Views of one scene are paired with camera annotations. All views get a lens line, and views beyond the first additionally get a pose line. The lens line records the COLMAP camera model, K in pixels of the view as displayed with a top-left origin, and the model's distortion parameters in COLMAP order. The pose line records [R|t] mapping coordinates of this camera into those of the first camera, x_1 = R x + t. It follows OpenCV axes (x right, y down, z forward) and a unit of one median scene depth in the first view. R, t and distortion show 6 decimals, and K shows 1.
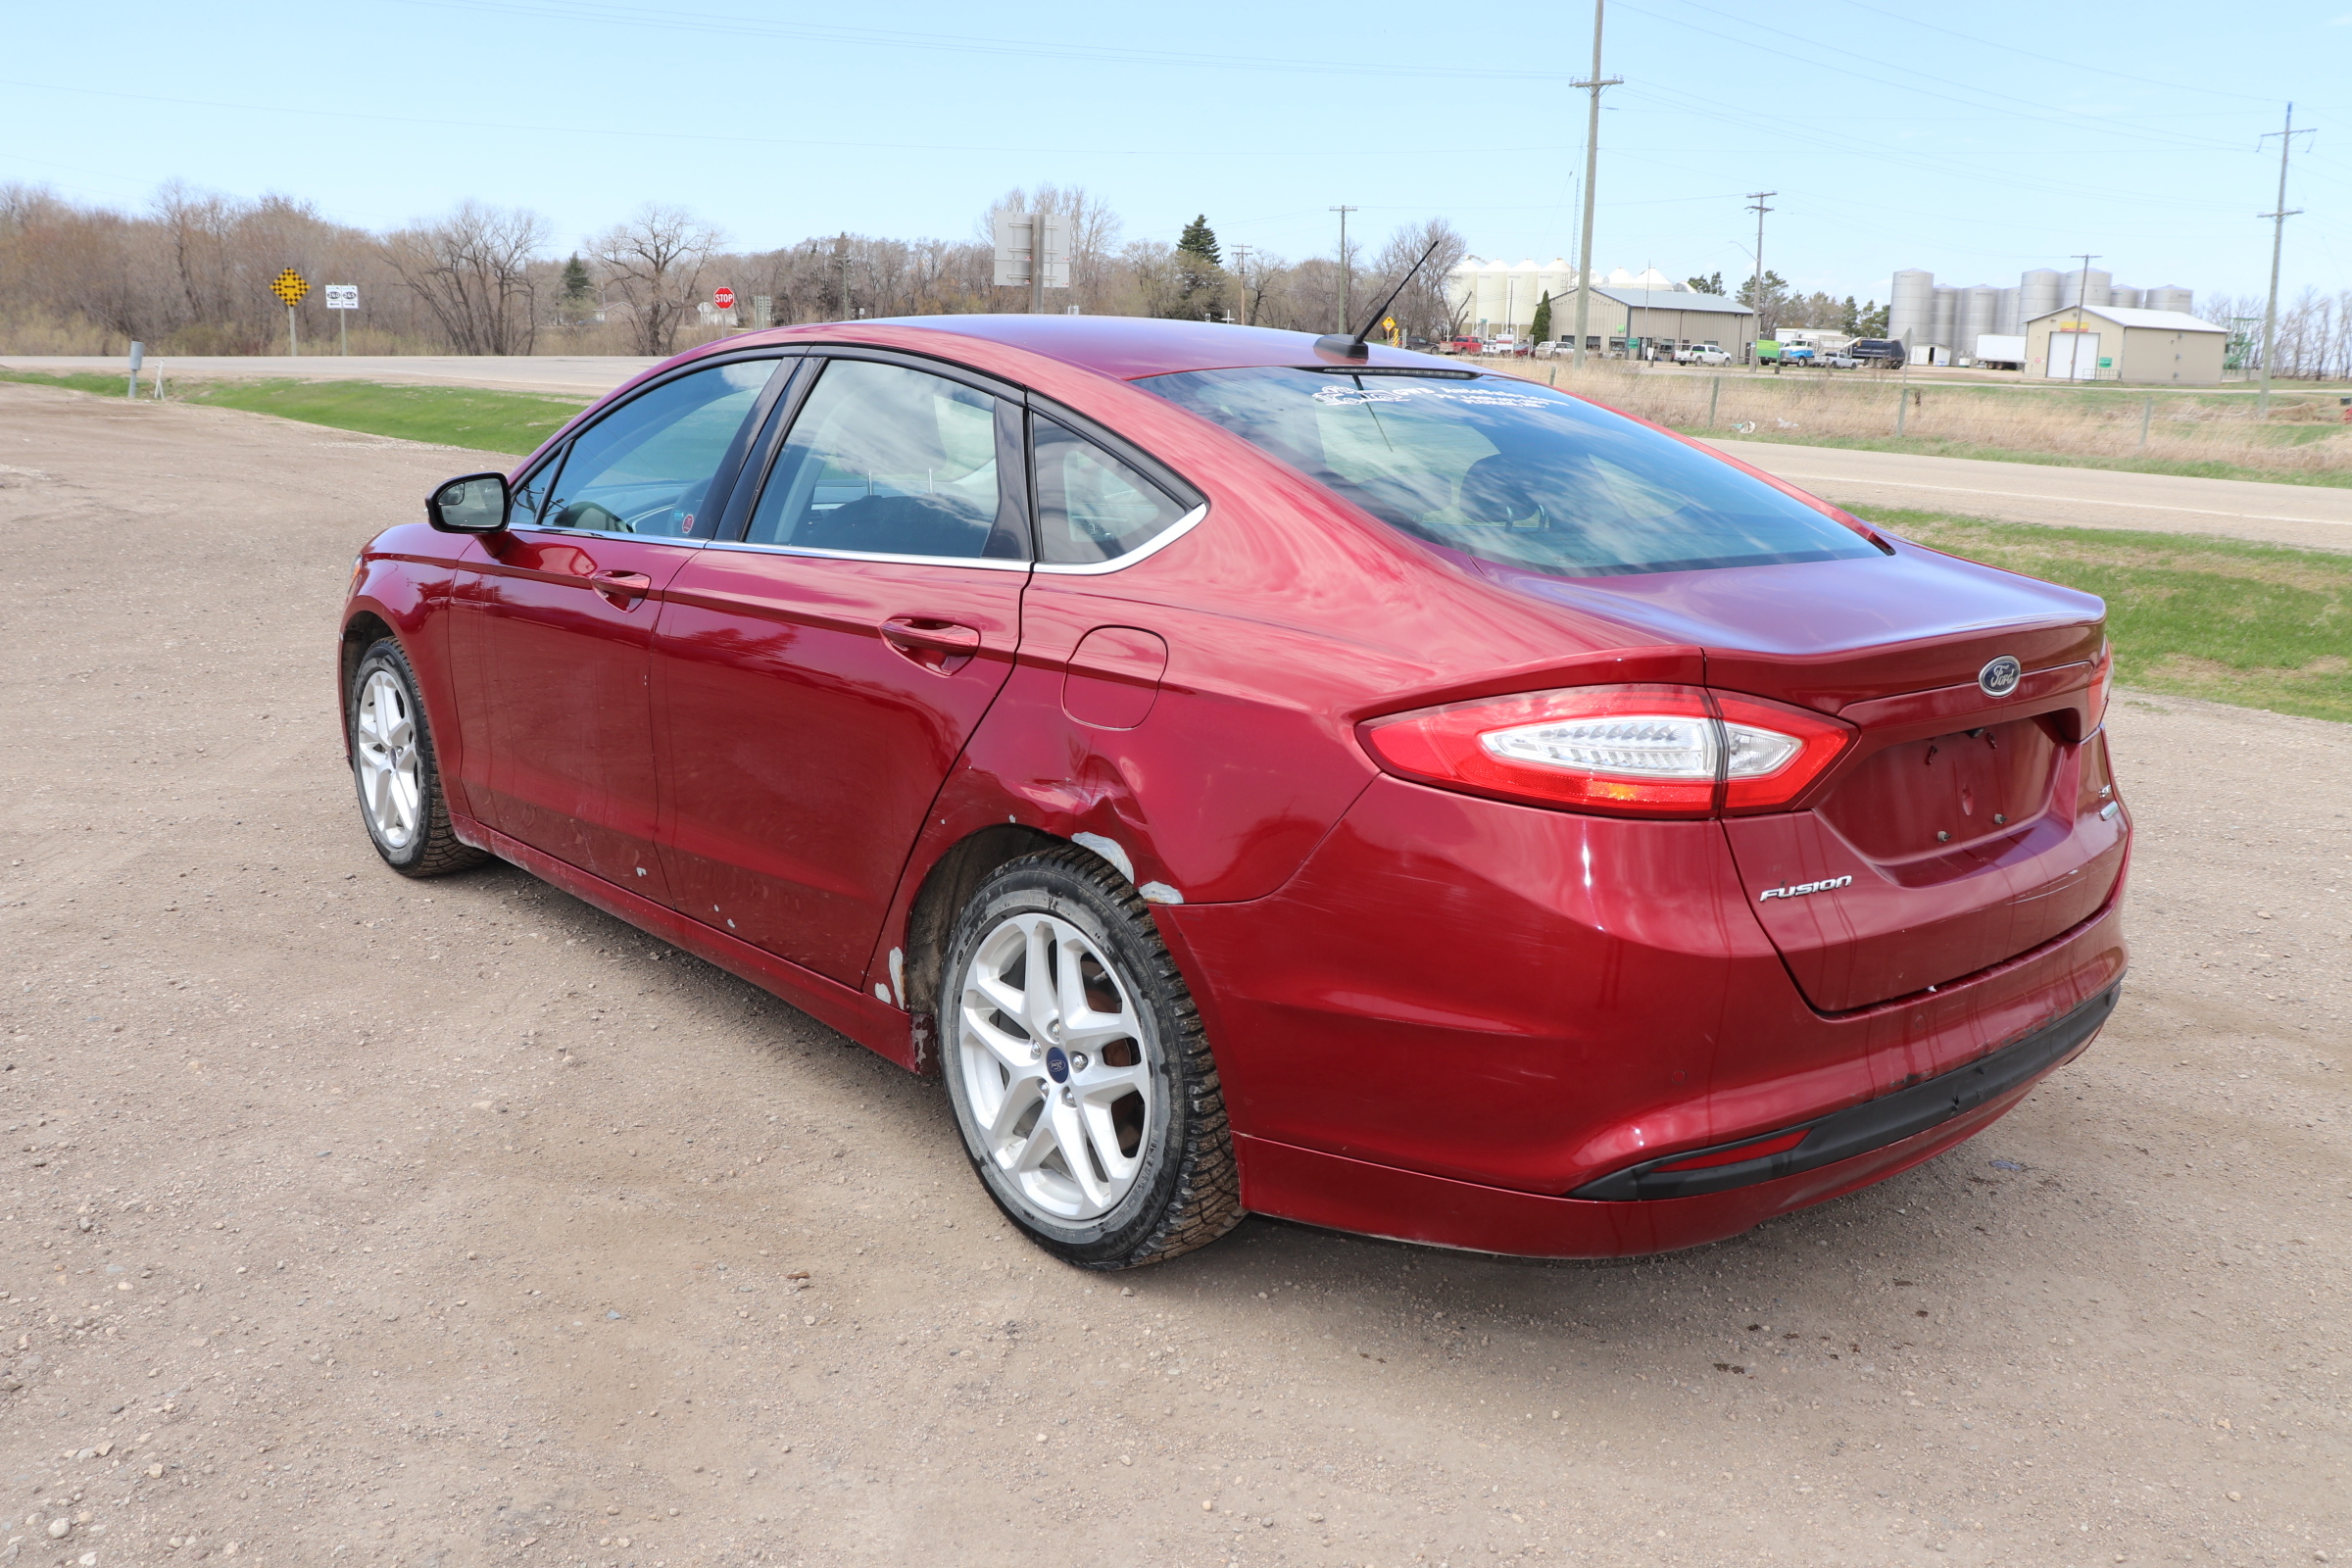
lens RADIAL K [[1937.4, 0, 1176.0], [0, 1937.4, 784.0], [0, 0, 1]] dist [-0.178316, 0.164898]
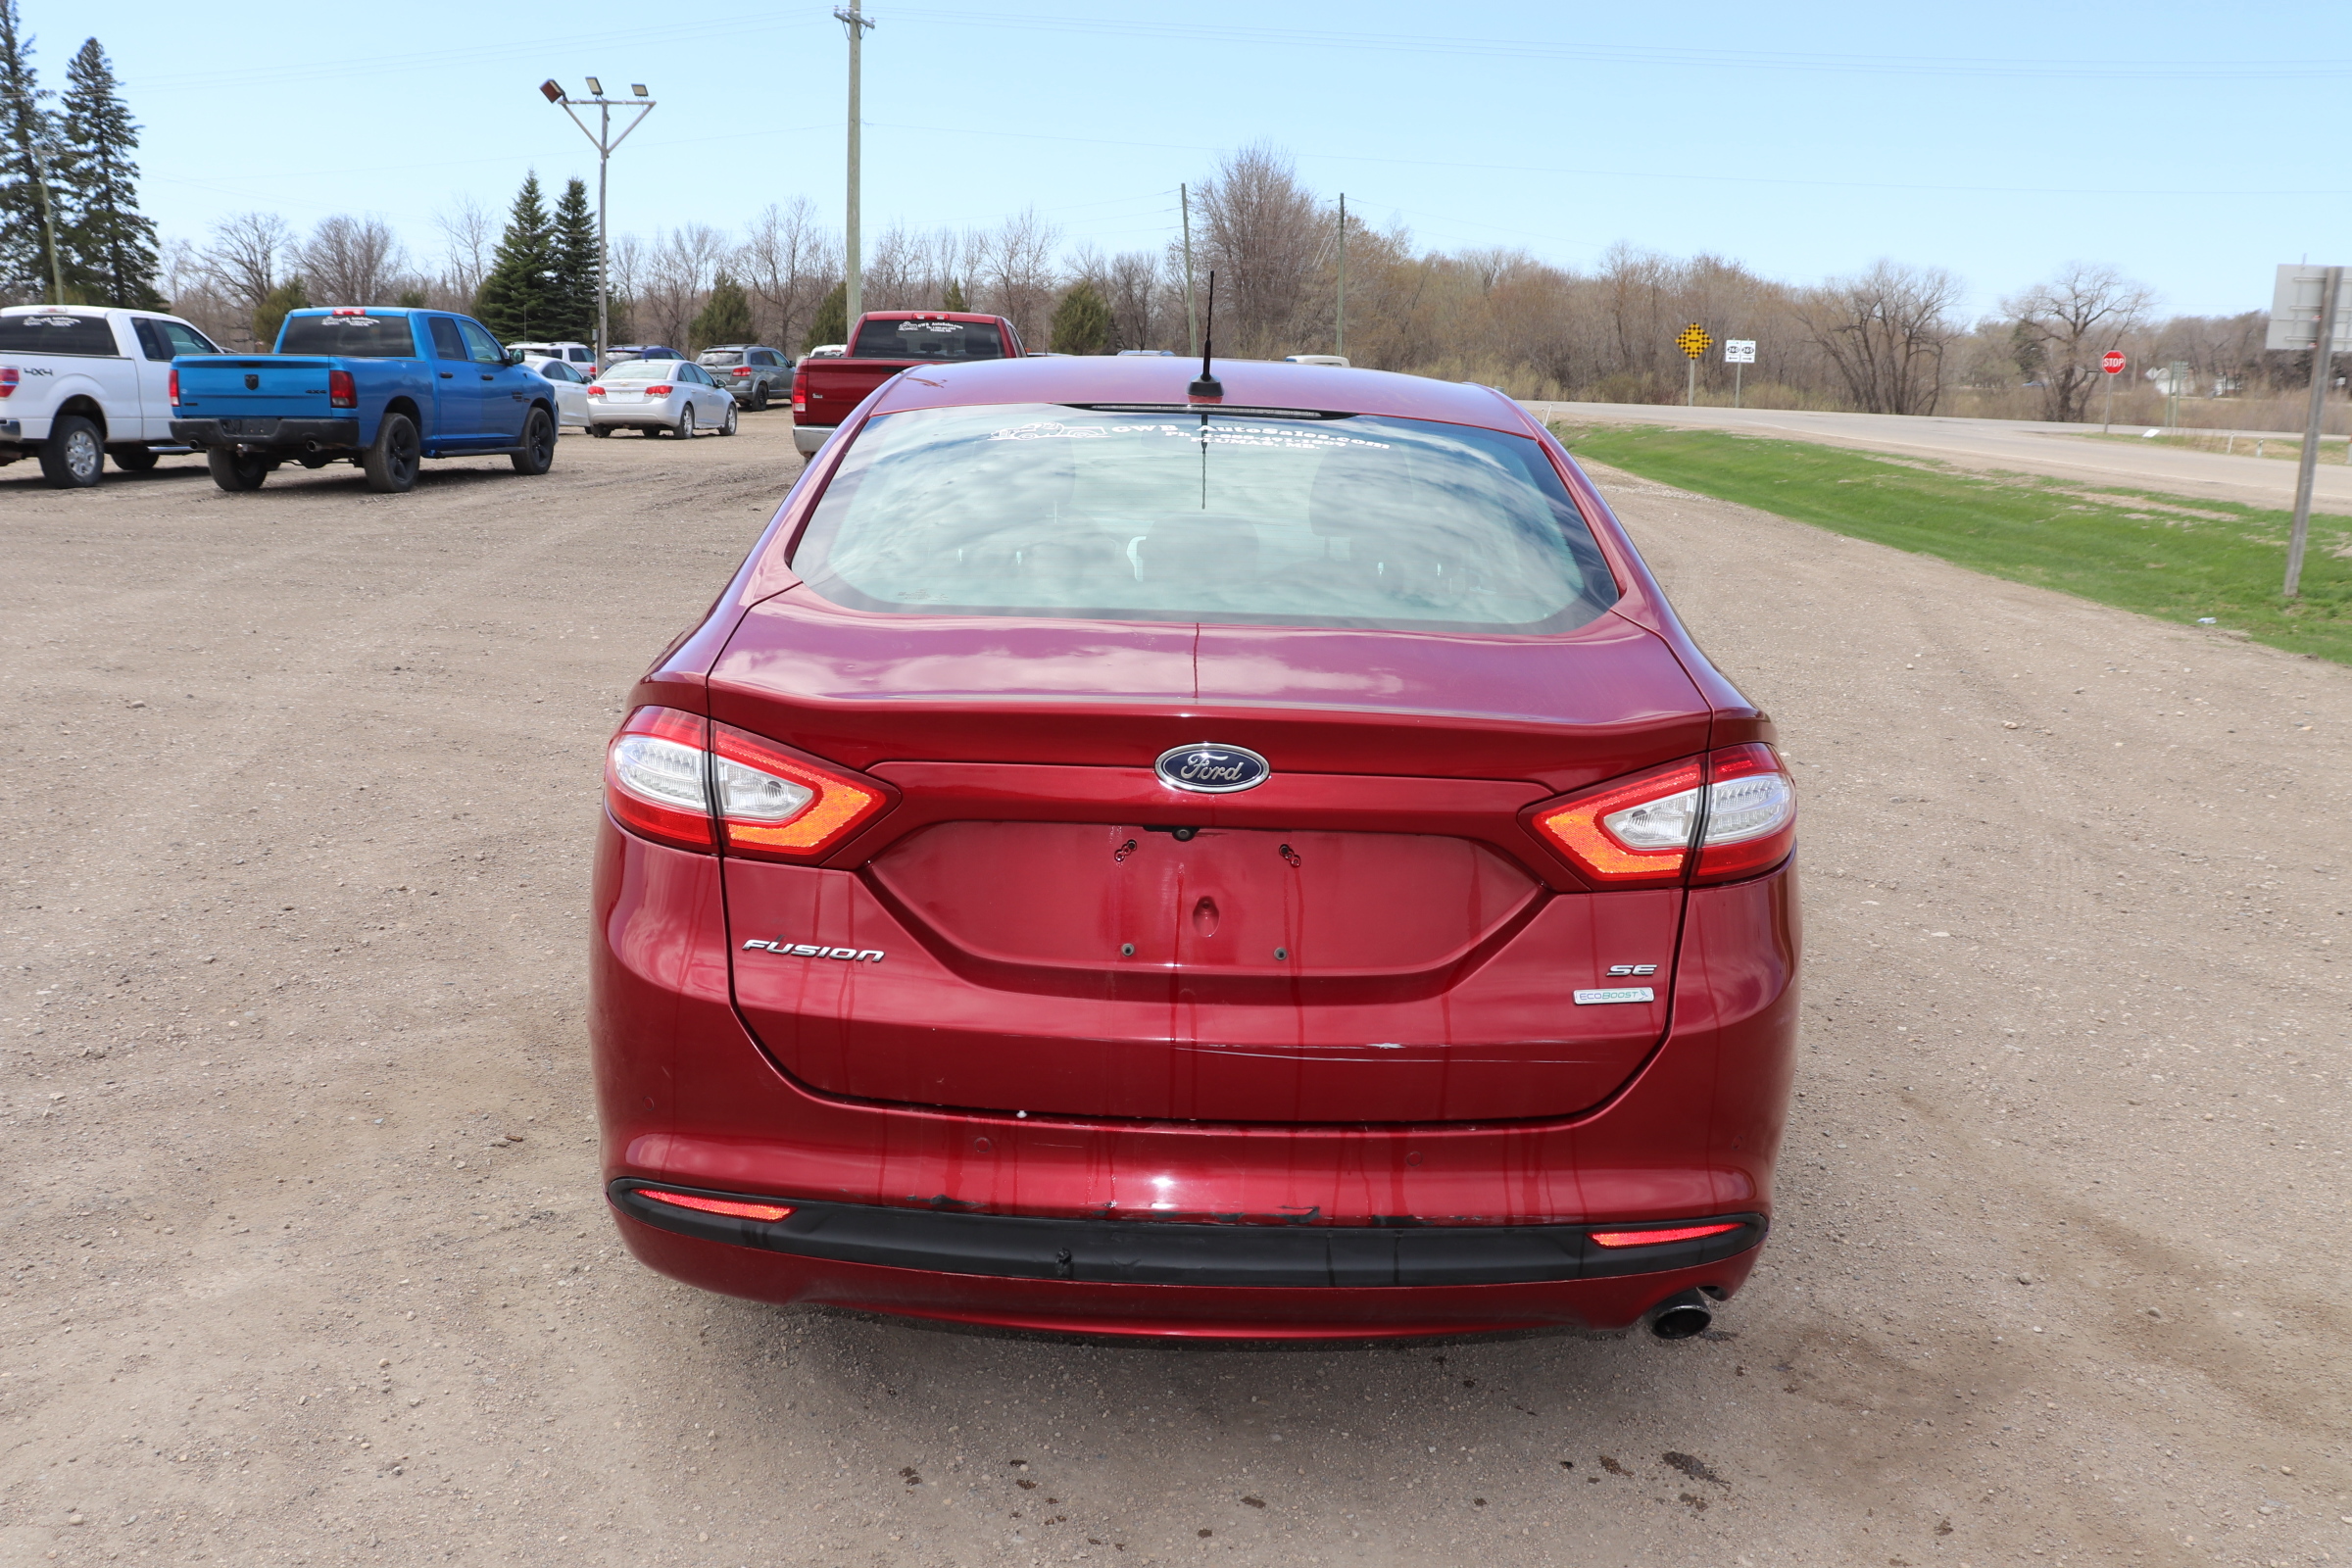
lens RADIAL K [[1937.4, 0, 1176.0], [0, 1937.4, 784.0], [0, 0, 1]] dist [-0.178316, 0.164898]
pose [[0.743435, 0.133551, -0.655339, 0.036081], [-0.153230, 0.987809, 0.027477, -0.002664], [0.651019, 0.079990, 0.754835, 0.013522]]
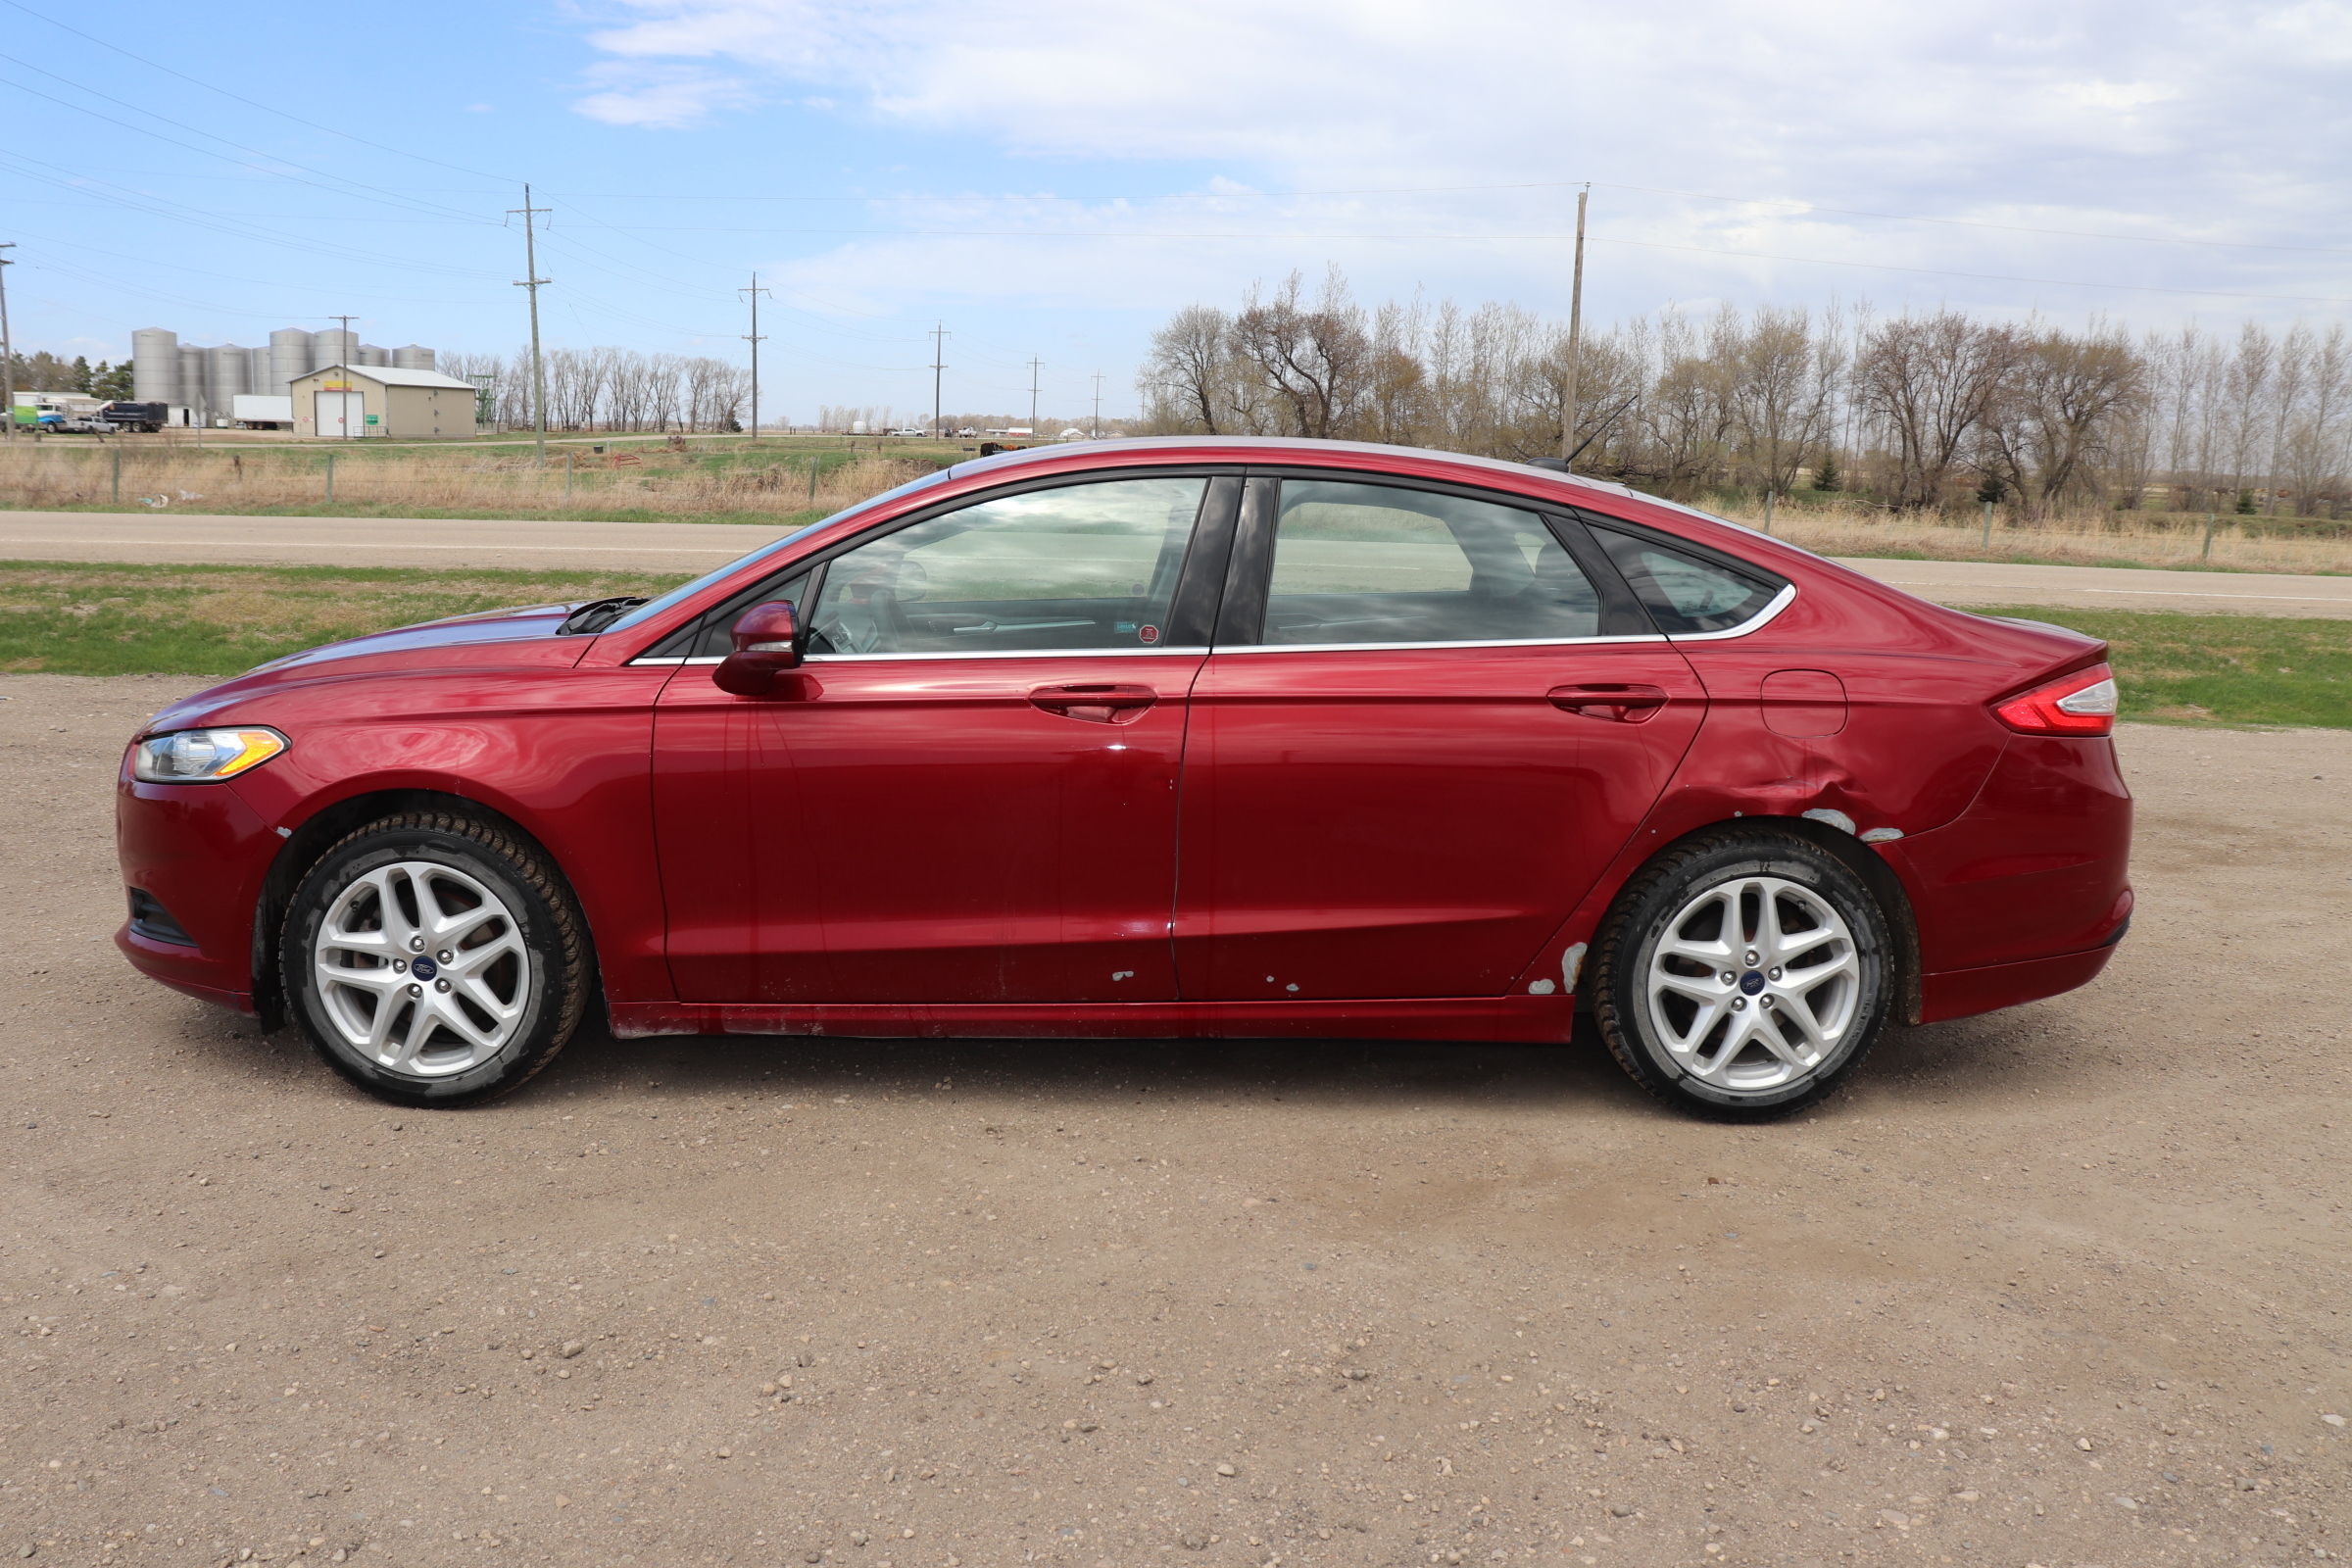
lens RADIAL K [[1937.4, 0, 1176.0], [0, 1937.4, 784.0], [0, 0, 1]] dist [-0.178316, 0.164898]
pose [[0.639546, -0.137113, 0.756427, -0.347763], [0.159442, 0.986228, 0.043962, -0.032431], [-0.752037, 0.092490, 0.652599, 0.098673]]
